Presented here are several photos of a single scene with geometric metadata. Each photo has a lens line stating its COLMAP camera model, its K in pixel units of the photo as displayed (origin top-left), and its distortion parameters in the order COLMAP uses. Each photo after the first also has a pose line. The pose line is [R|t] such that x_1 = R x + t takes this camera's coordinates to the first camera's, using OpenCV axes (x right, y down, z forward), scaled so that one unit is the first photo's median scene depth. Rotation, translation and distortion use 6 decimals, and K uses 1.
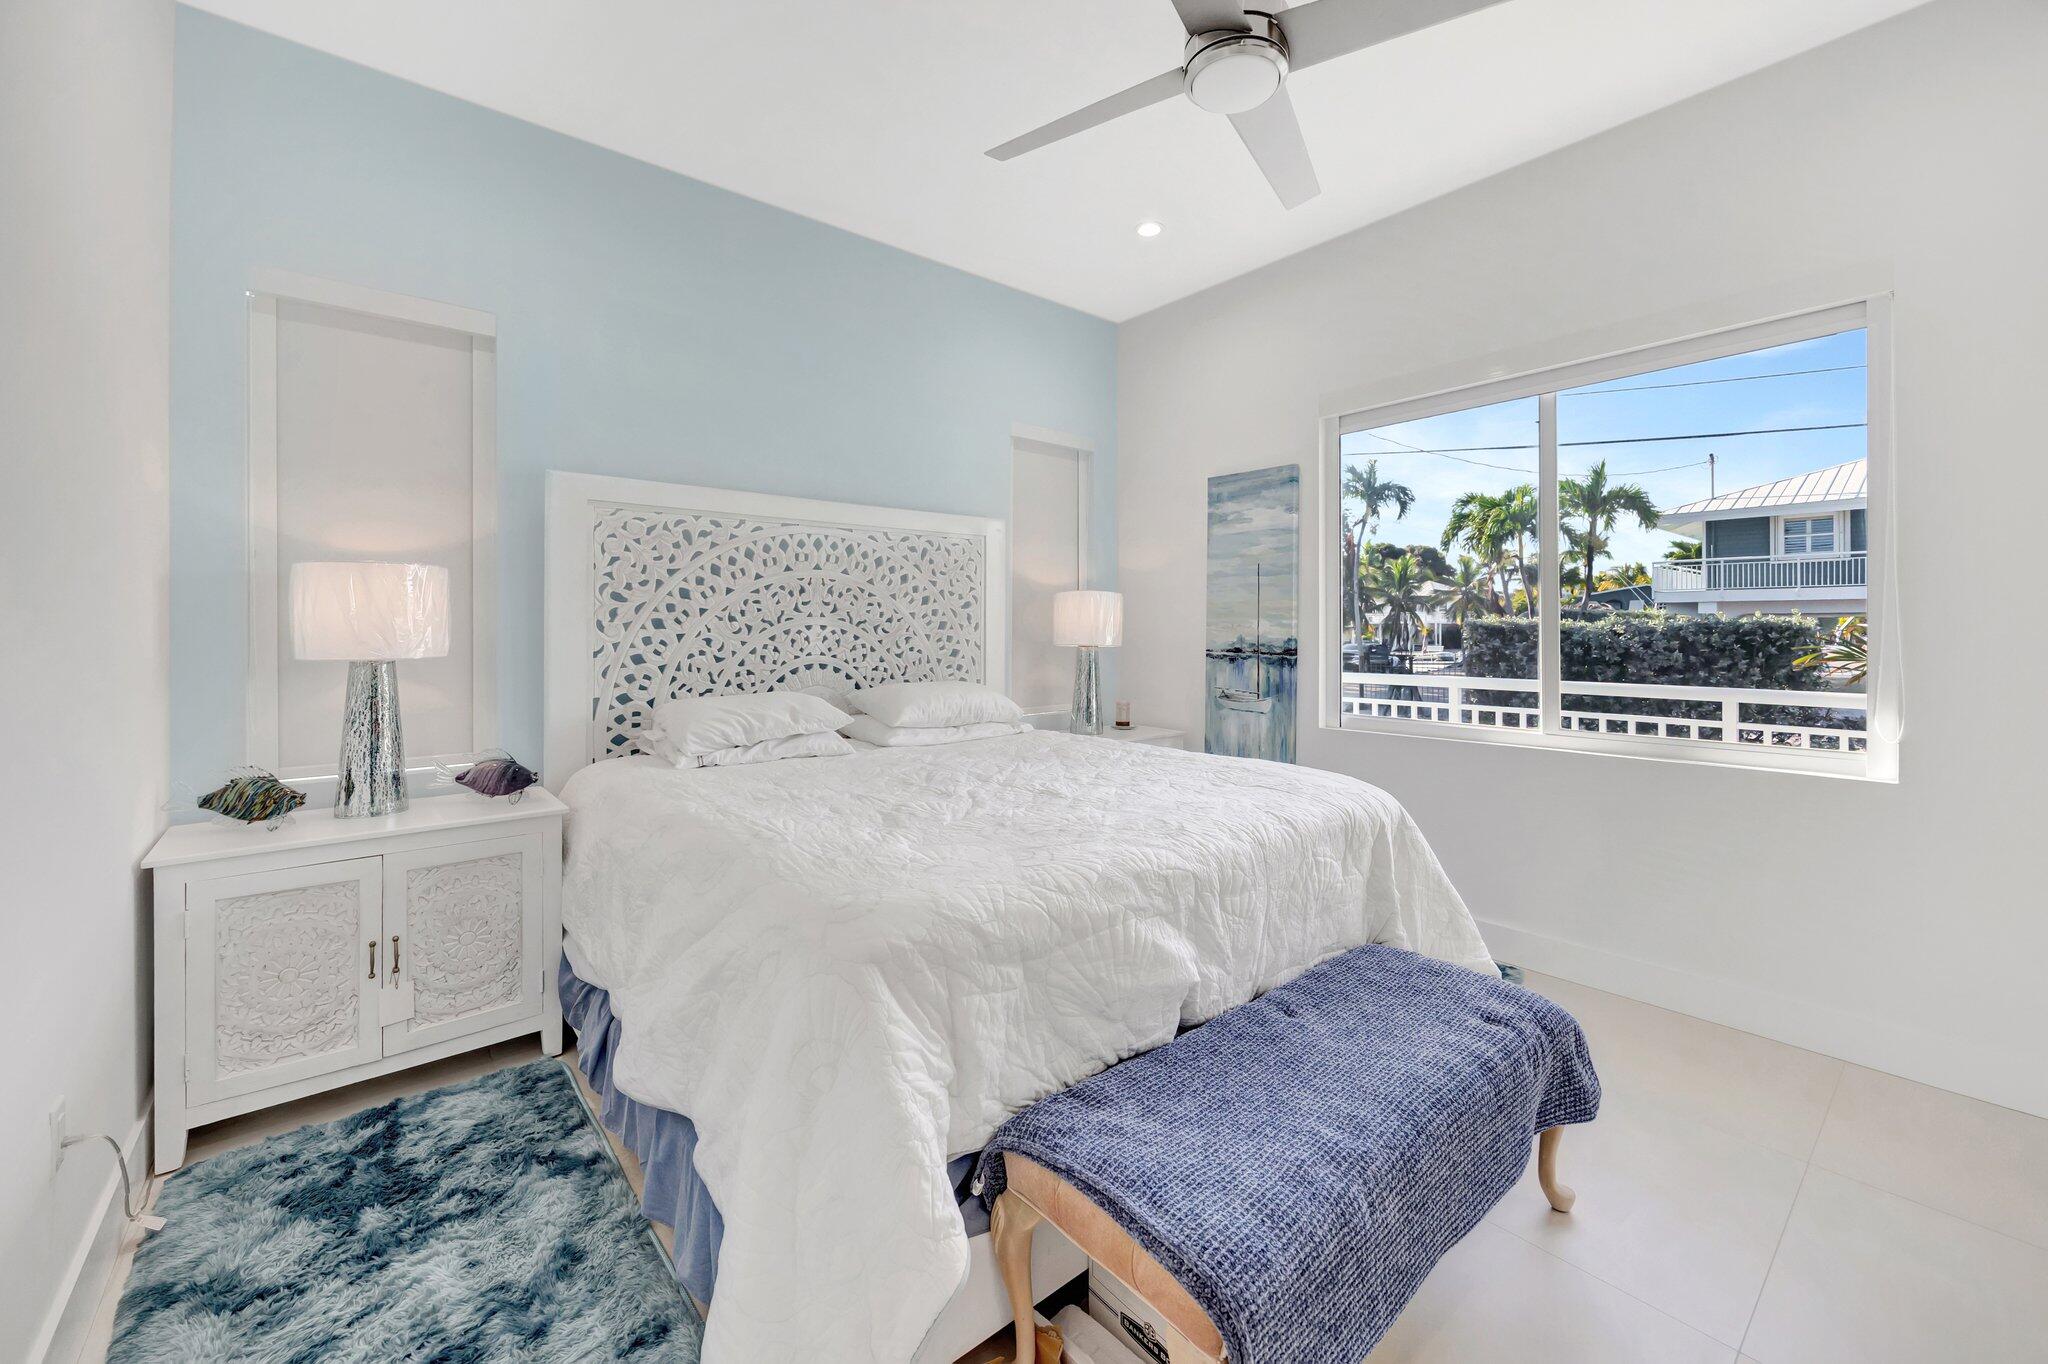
lens RADIAL K [[806.7, 0, 1028.9], [0, 806.7, 634.9], [0, 0, 1]] dist [-0.006230, -0.000260]
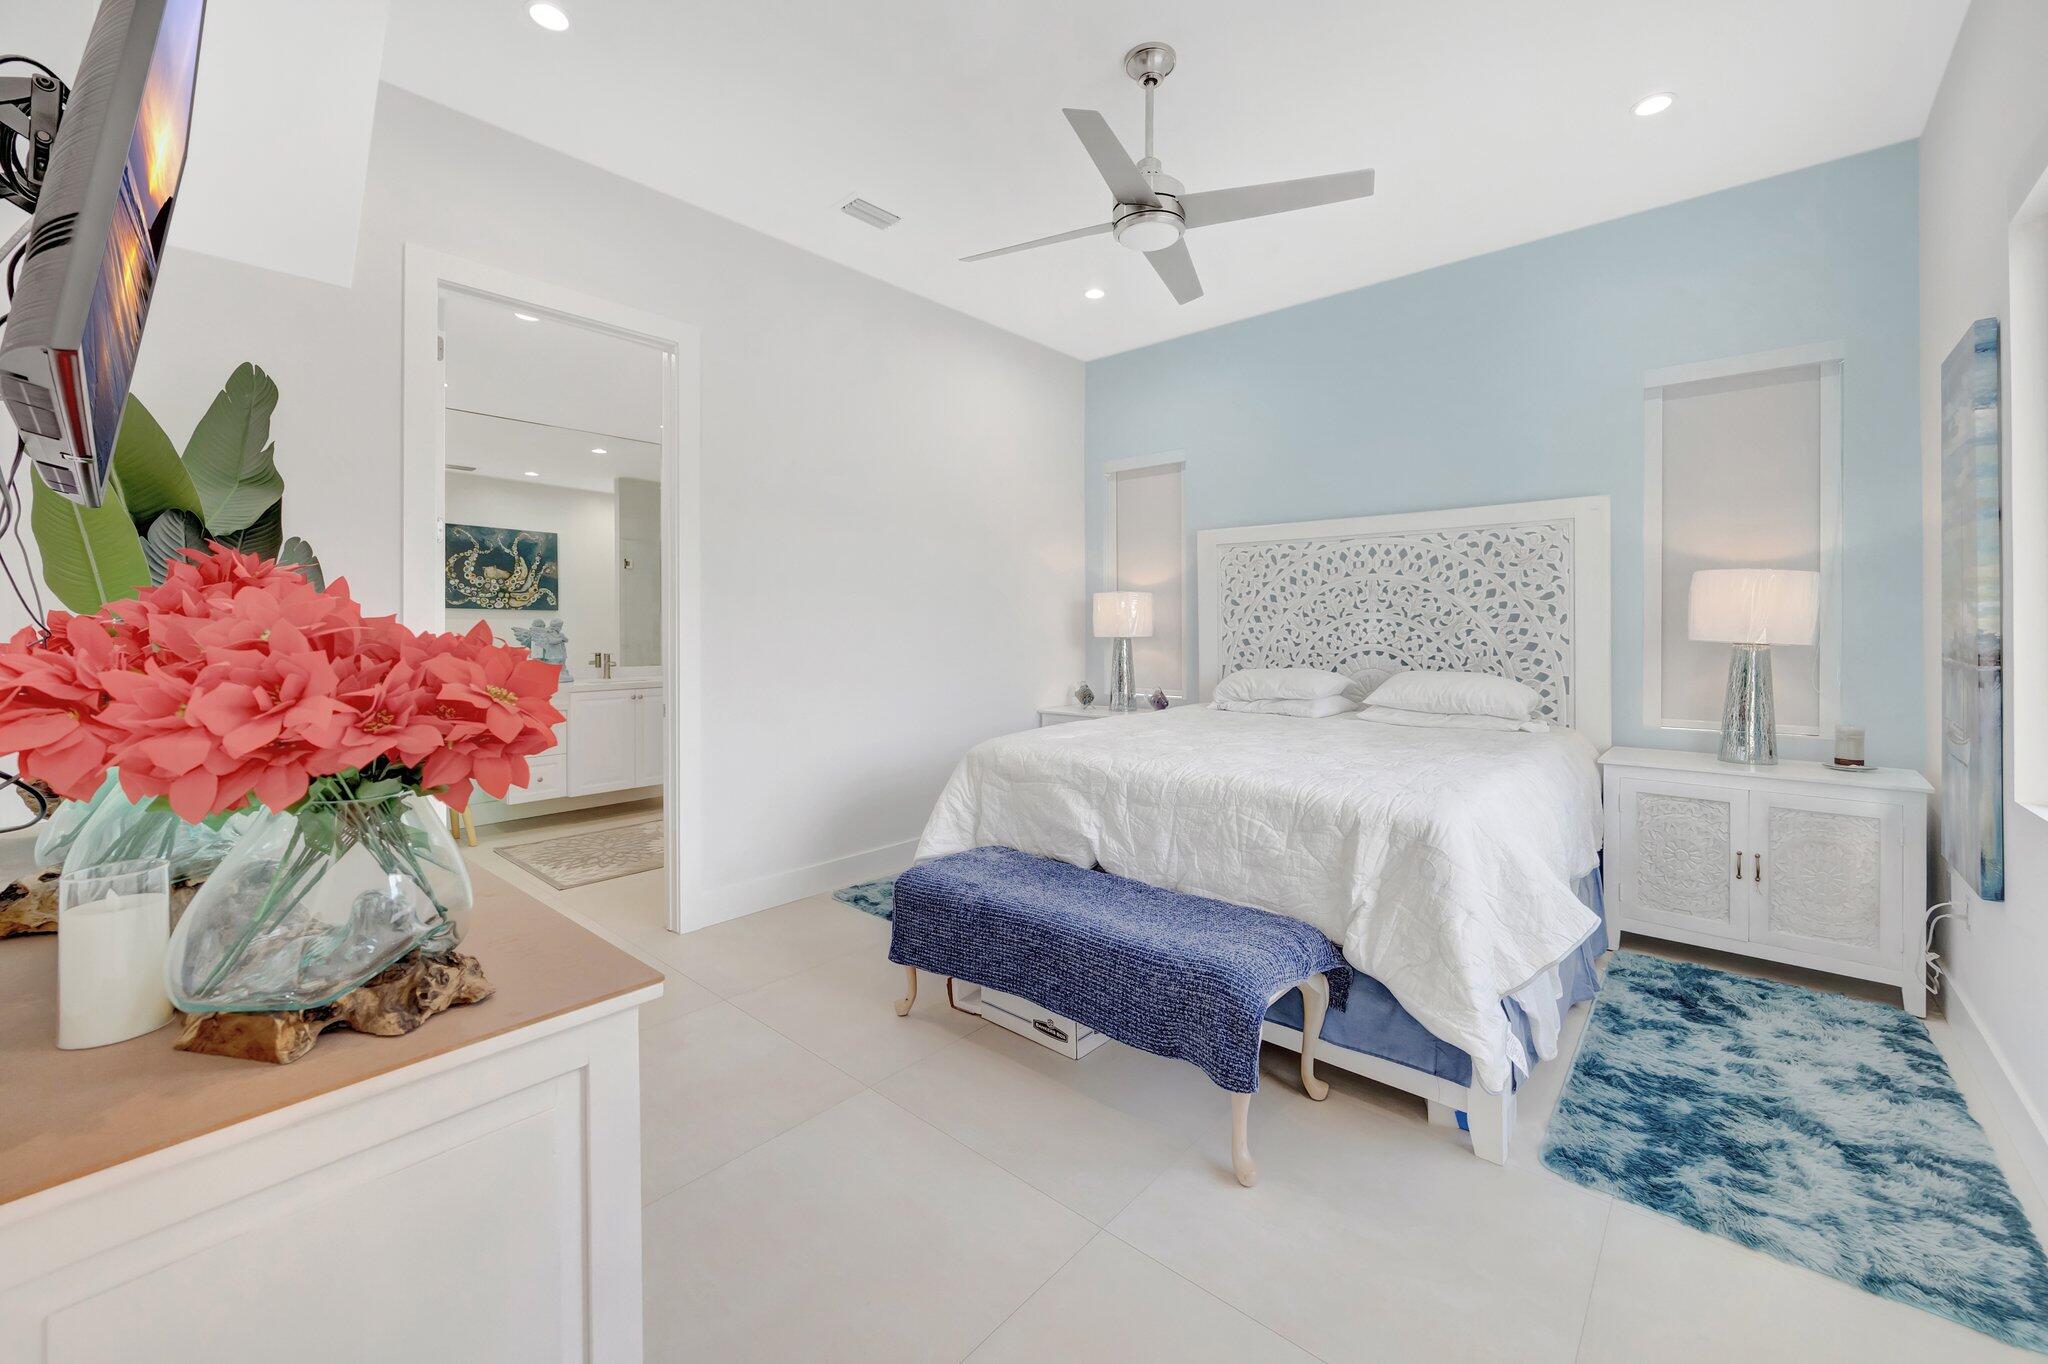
lens RADIAL K [[806.7, 0, 1028.9], [0, 806.7, 634.9], [0, 0, 1]] dist [-0.006230, -0.000260]
pose [[0.155363, 0.011483, -0.987791, 0.849417], [-0.004737, 0.999930, 0.010879, 0.001222], [0.987846, 0.002989, 0.155406, 0.295471]]
